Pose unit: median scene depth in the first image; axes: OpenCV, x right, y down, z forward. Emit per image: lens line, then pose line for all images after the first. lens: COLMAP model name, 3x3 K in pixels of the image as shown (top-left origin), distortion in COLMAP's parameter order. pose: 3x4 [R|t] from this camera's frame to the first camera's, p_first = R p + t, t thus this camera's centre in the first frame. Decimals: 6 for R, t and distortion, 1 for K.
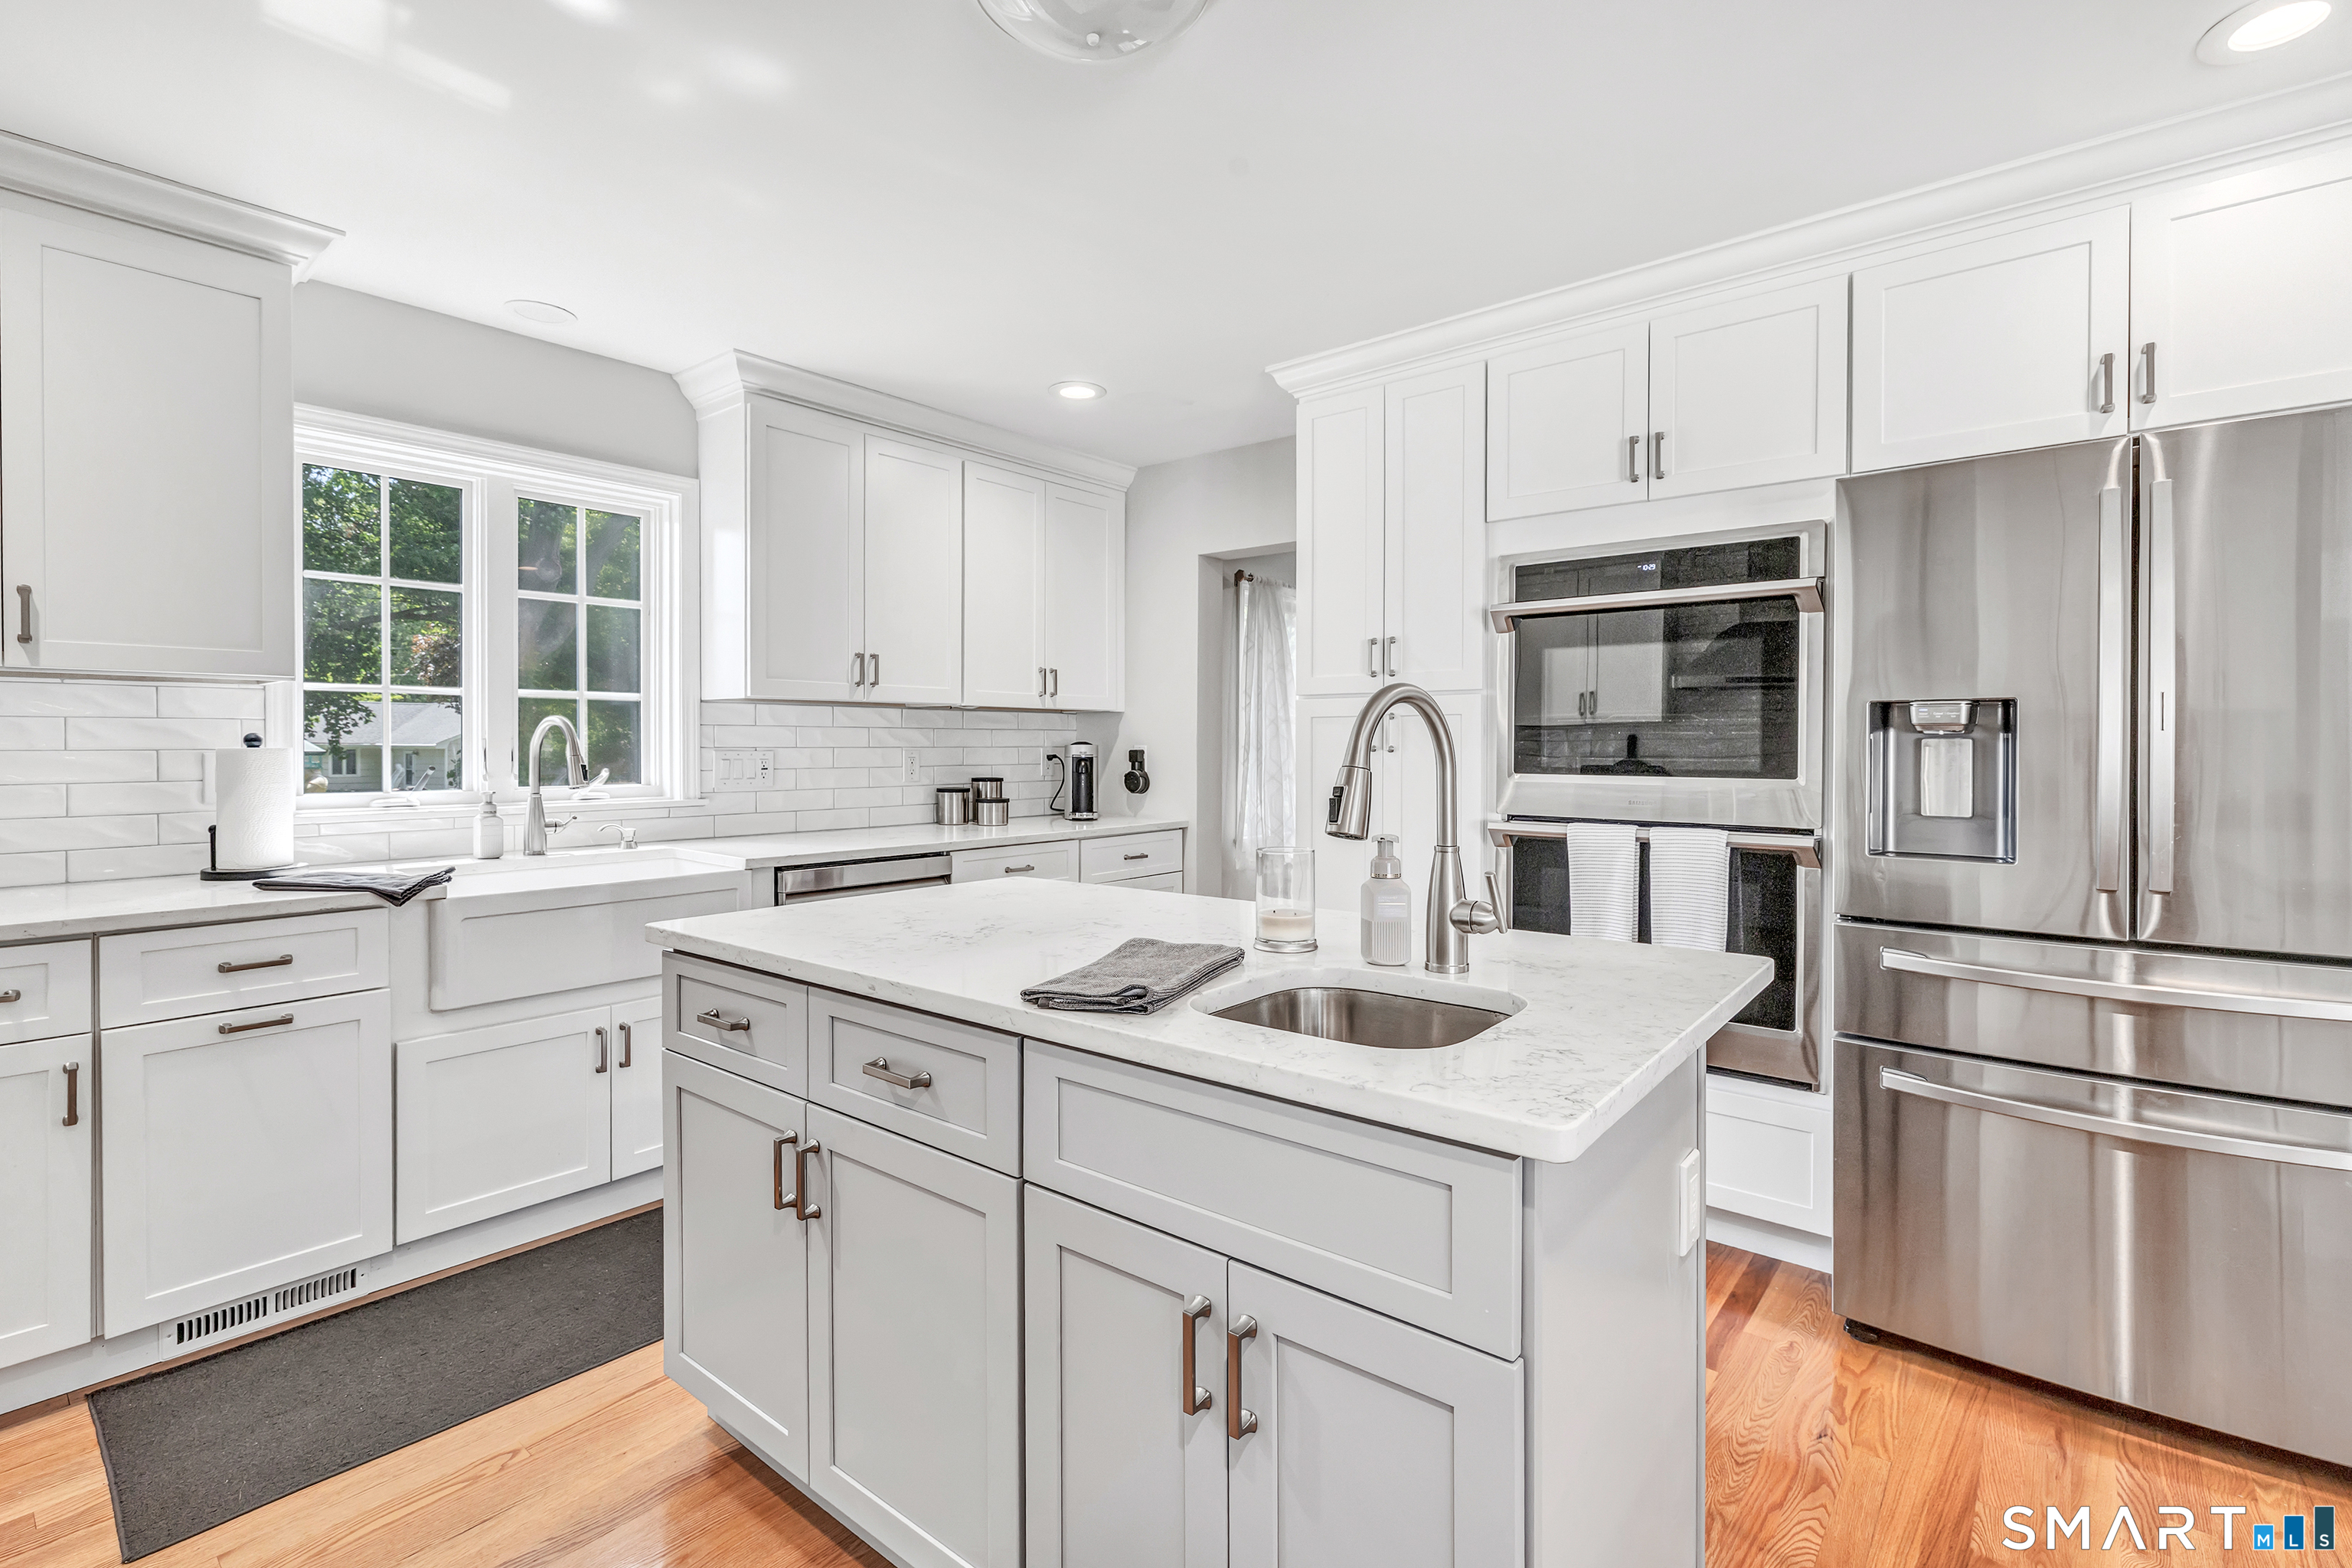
lens RADIAL K [[1048.6, 0, 1183.7], [0, 1048.6, 752.4], [0, 0, 1]] dist [0.005655, -0.000205]
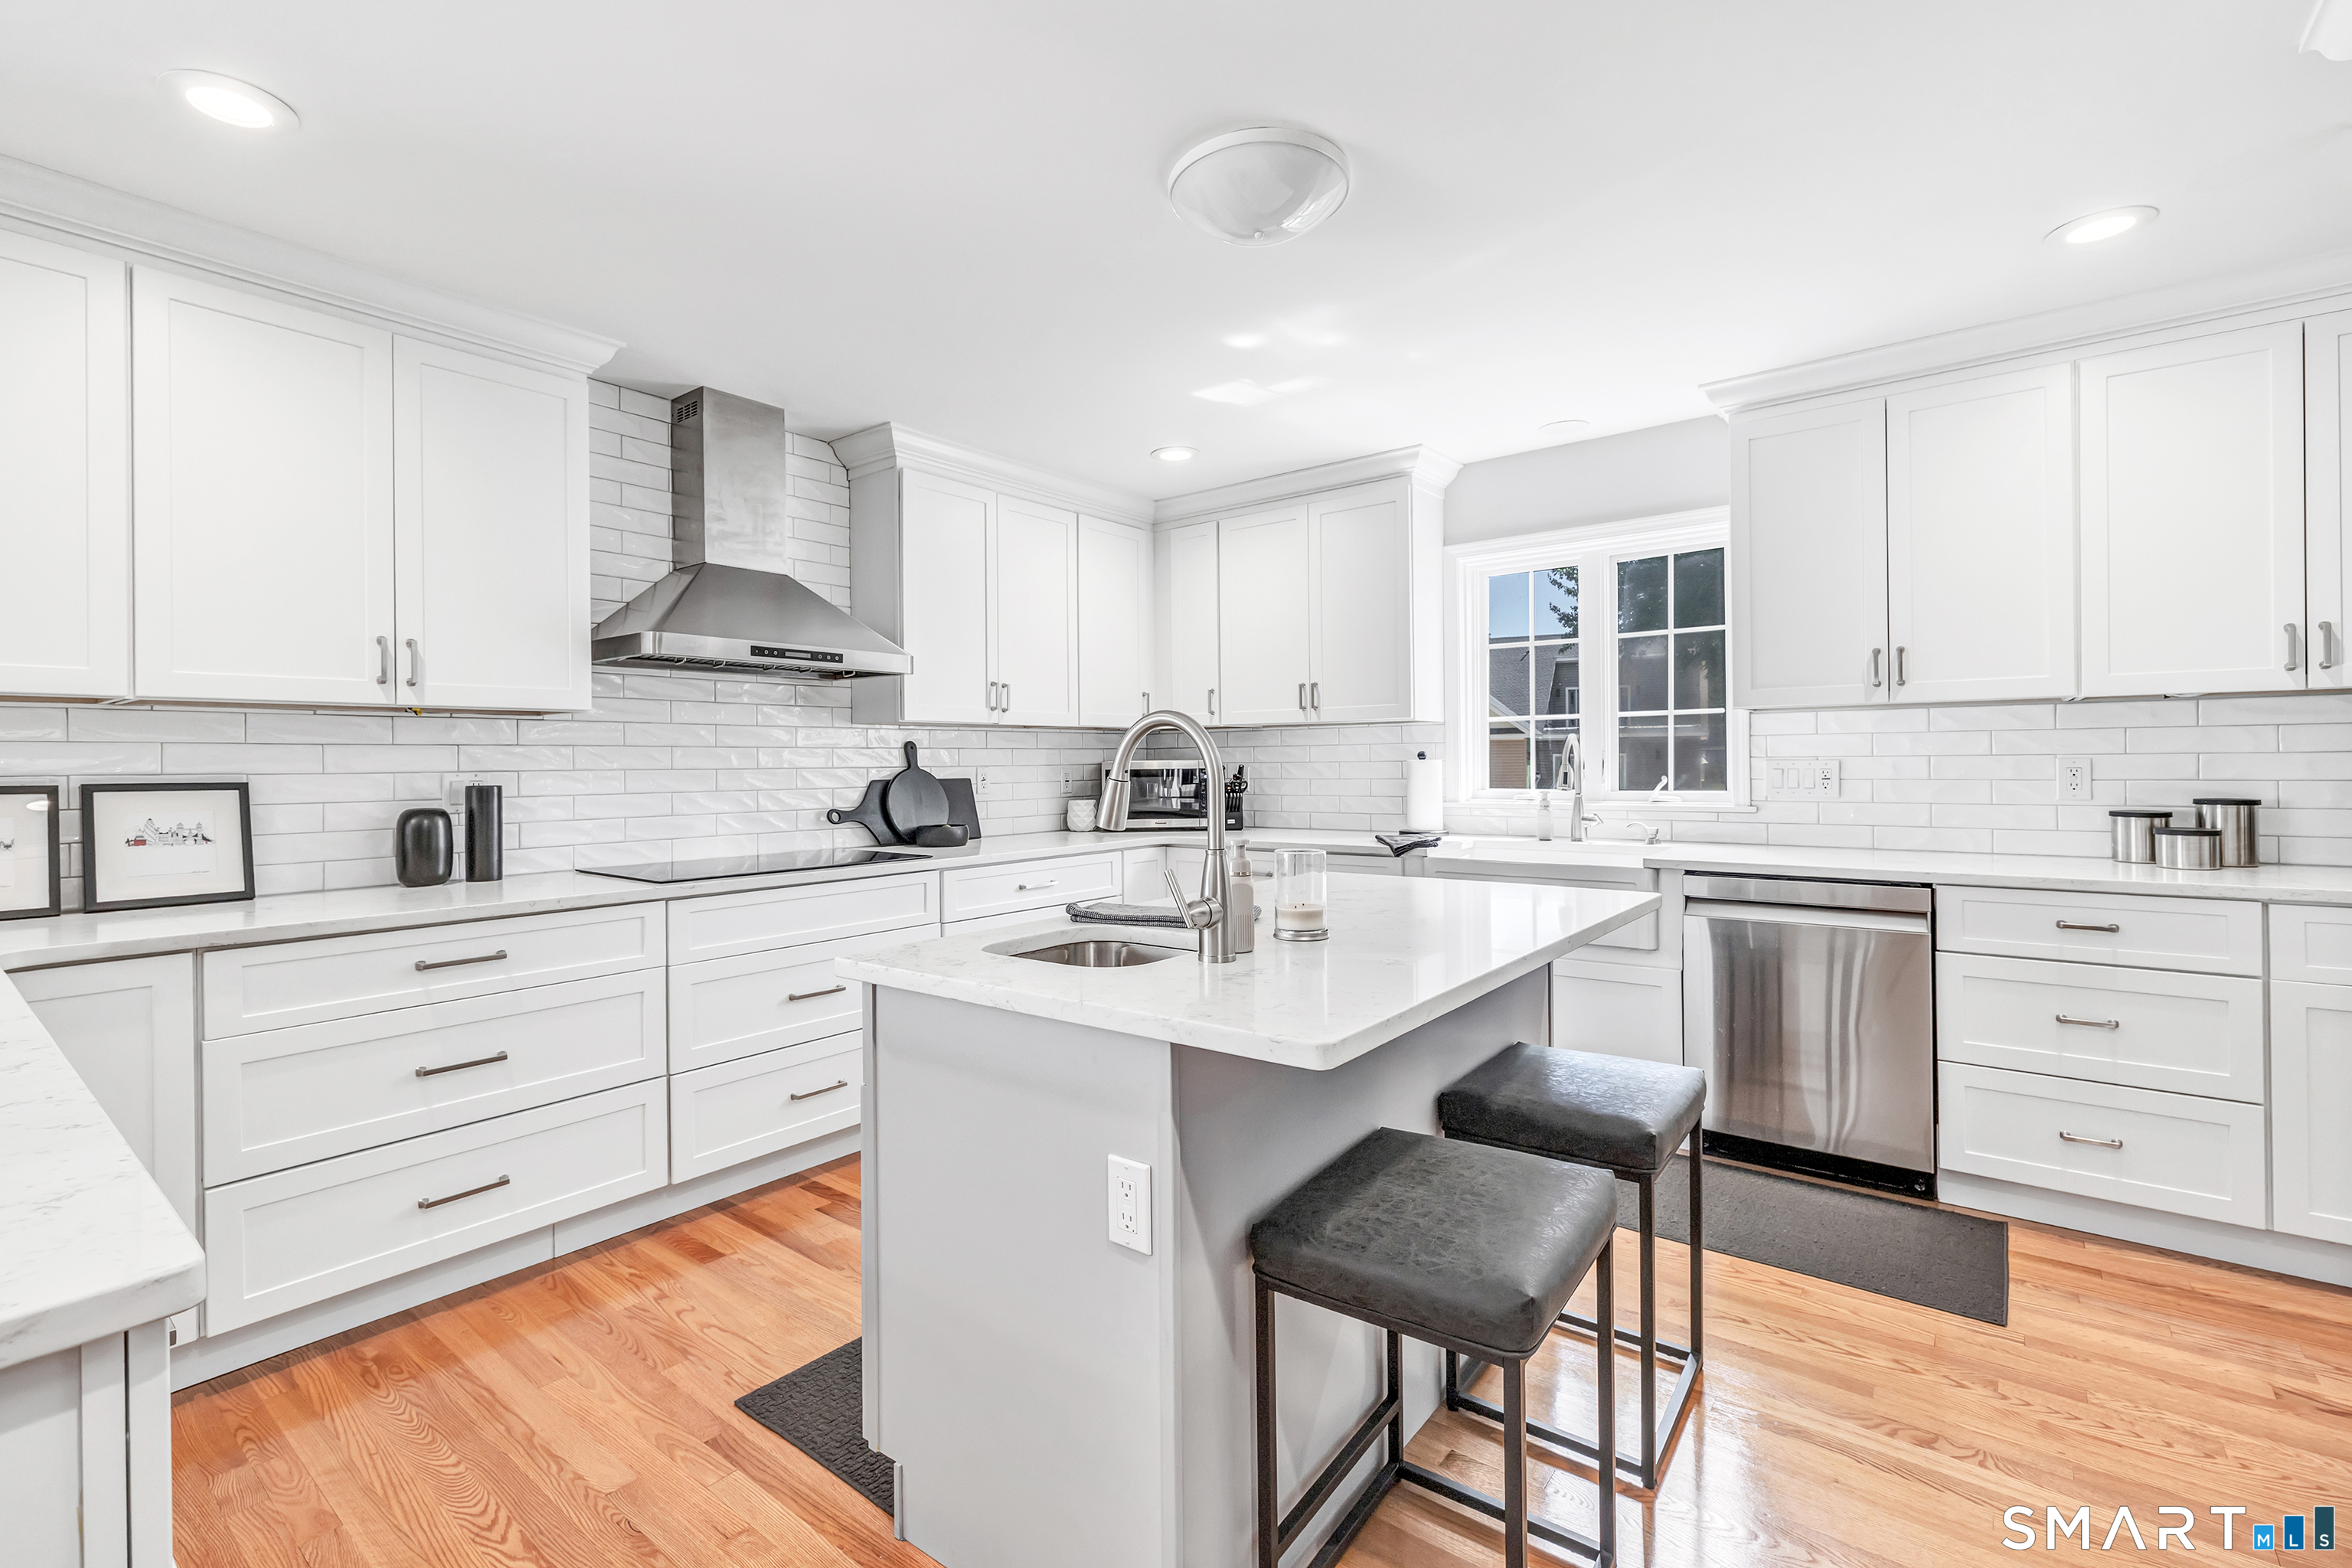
lens RADIAL K [[1048.6, 0, 1167.3], [0, 1048.6, 753.7], [0, 0, 1]] dist [0.005655, -0.000205]
pose [[0.035277, -0.009281, -0.999334, 0.594869], [0.001403, 0.999956, -0.009237, 0.000602], [0.999377, -0.001076, 0.035288, 0.401469]]
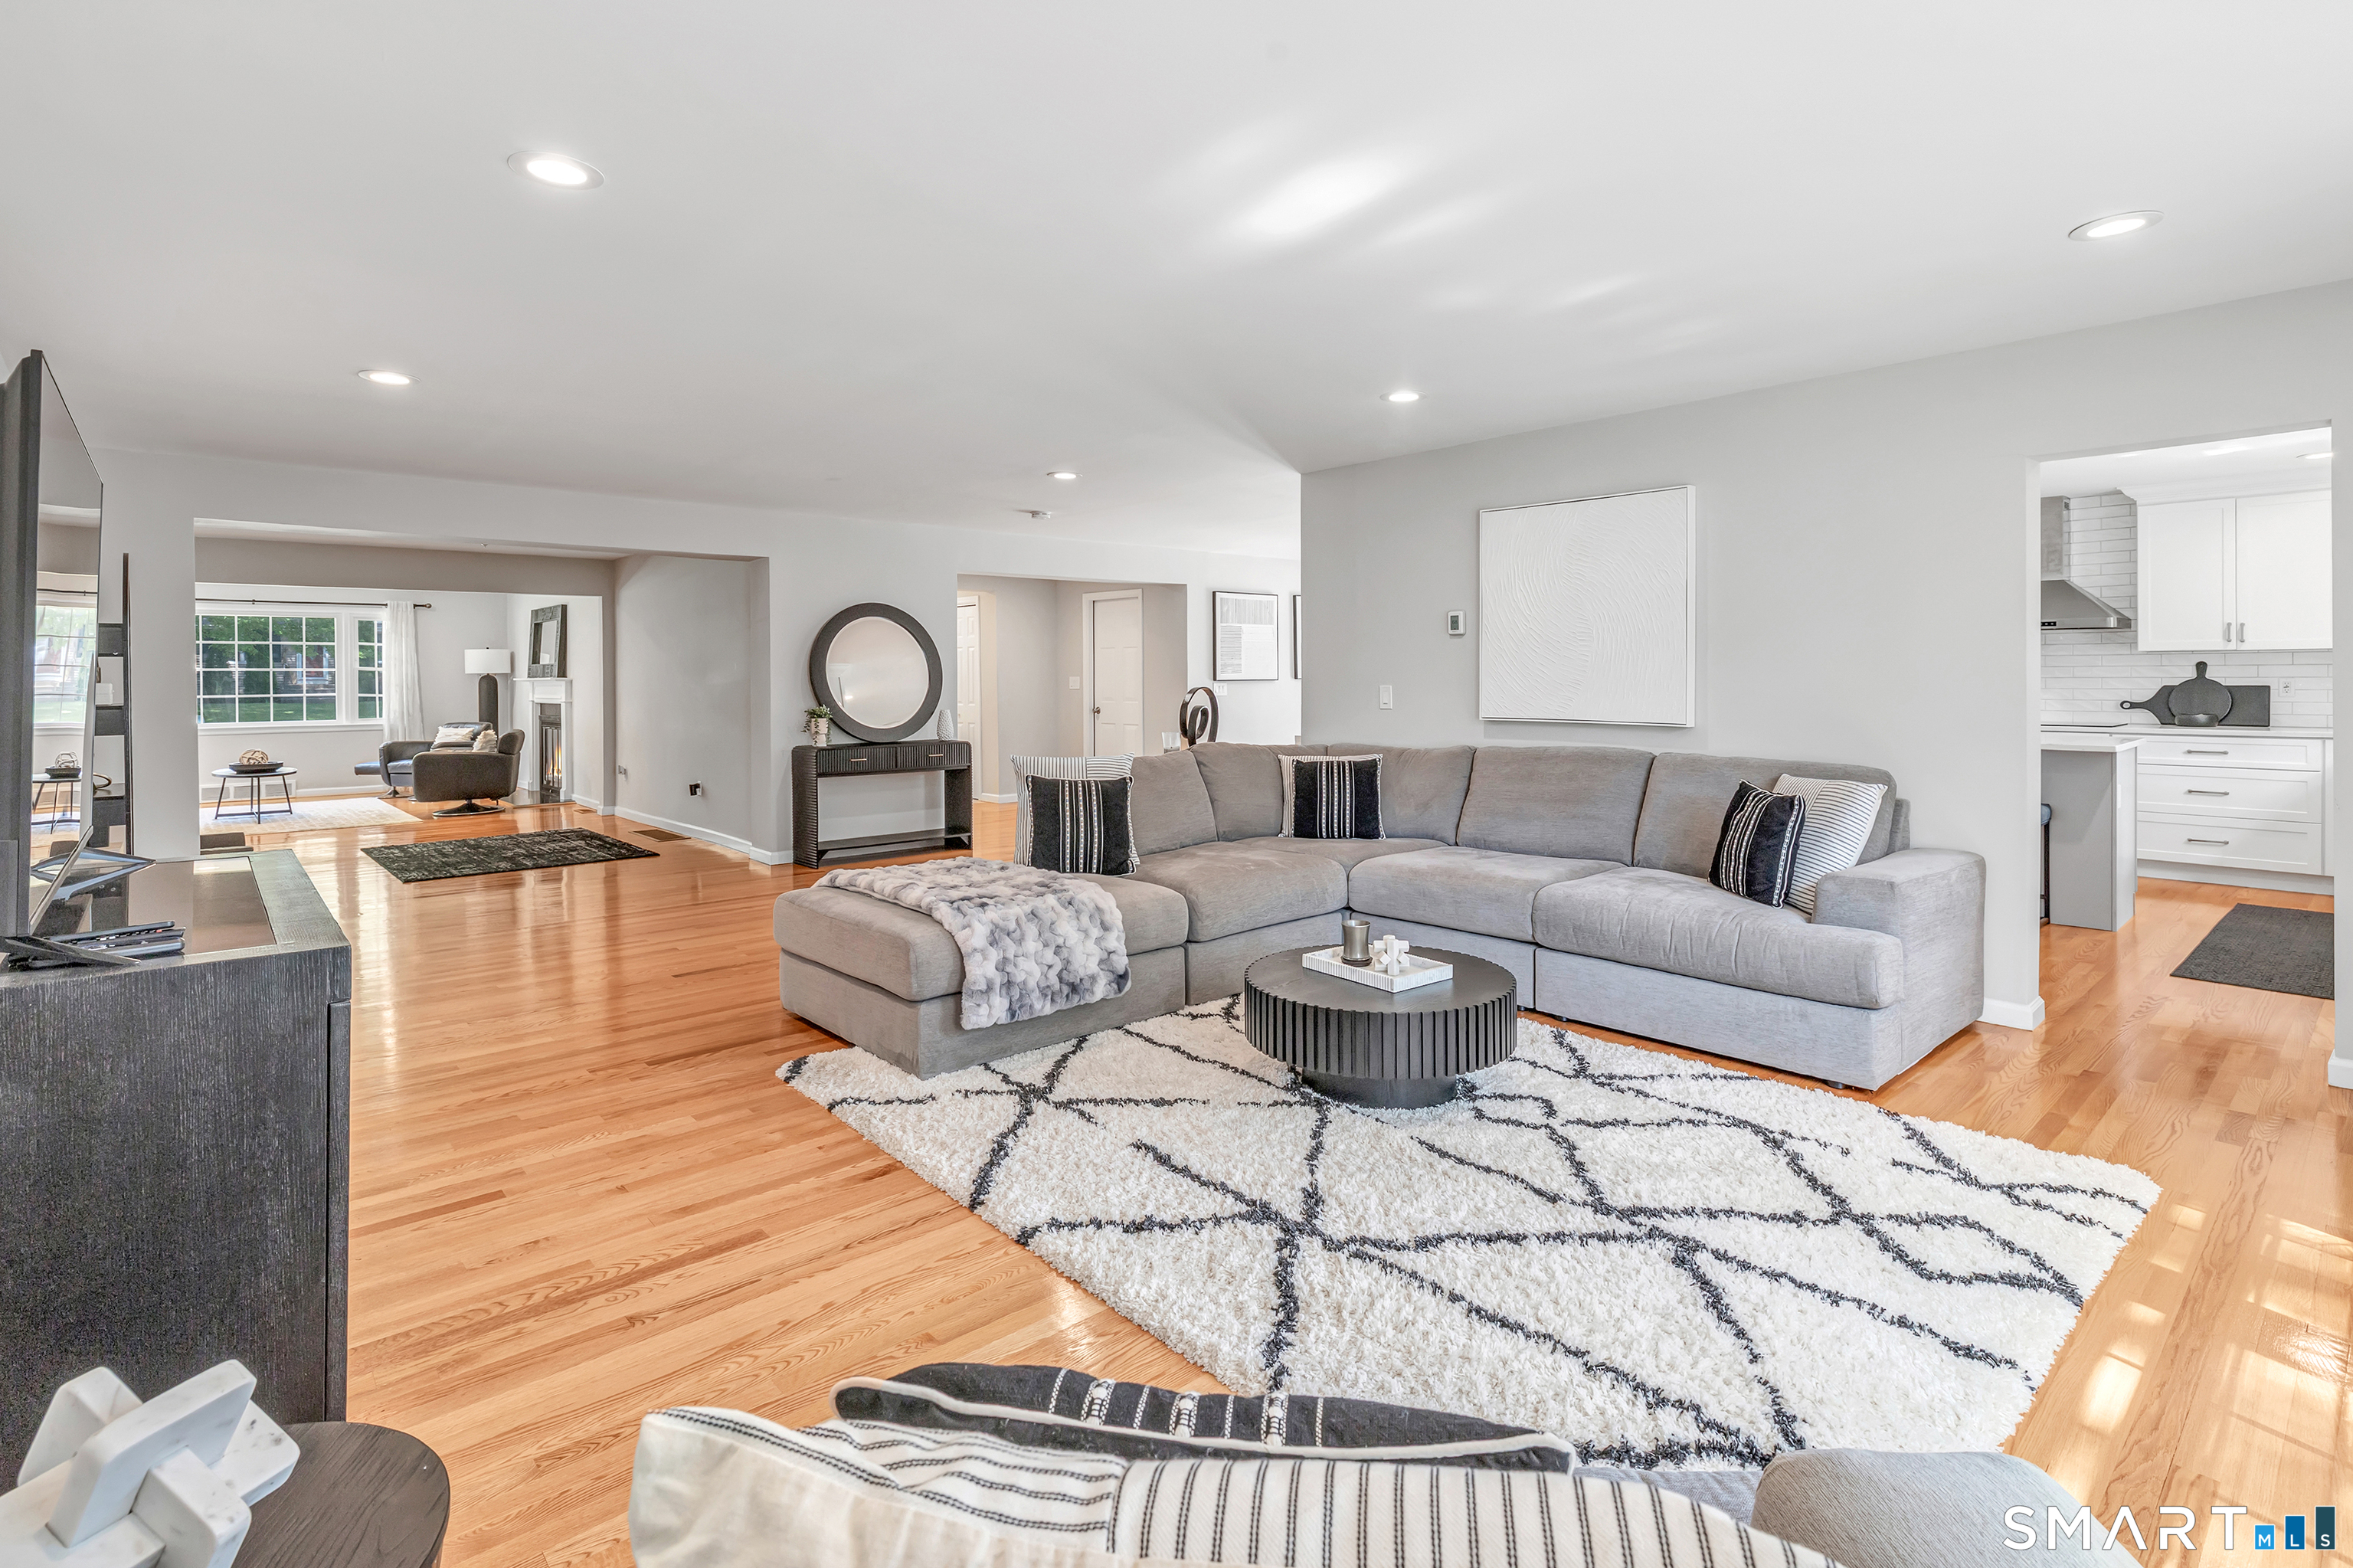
lens RADIAL K [[1154.0, 0, 1185.9], [0, 1154.0, 677.2], [0, 0, 1]] dist [0.002901, 0.001892]
pose [[-0.992519, 0.006260, 0.121927, 0.969513], [0.007161, 0.999950, 0.006954, -0.024824], [-0.121877, 0.007776, -0.992515, 2.519051]]
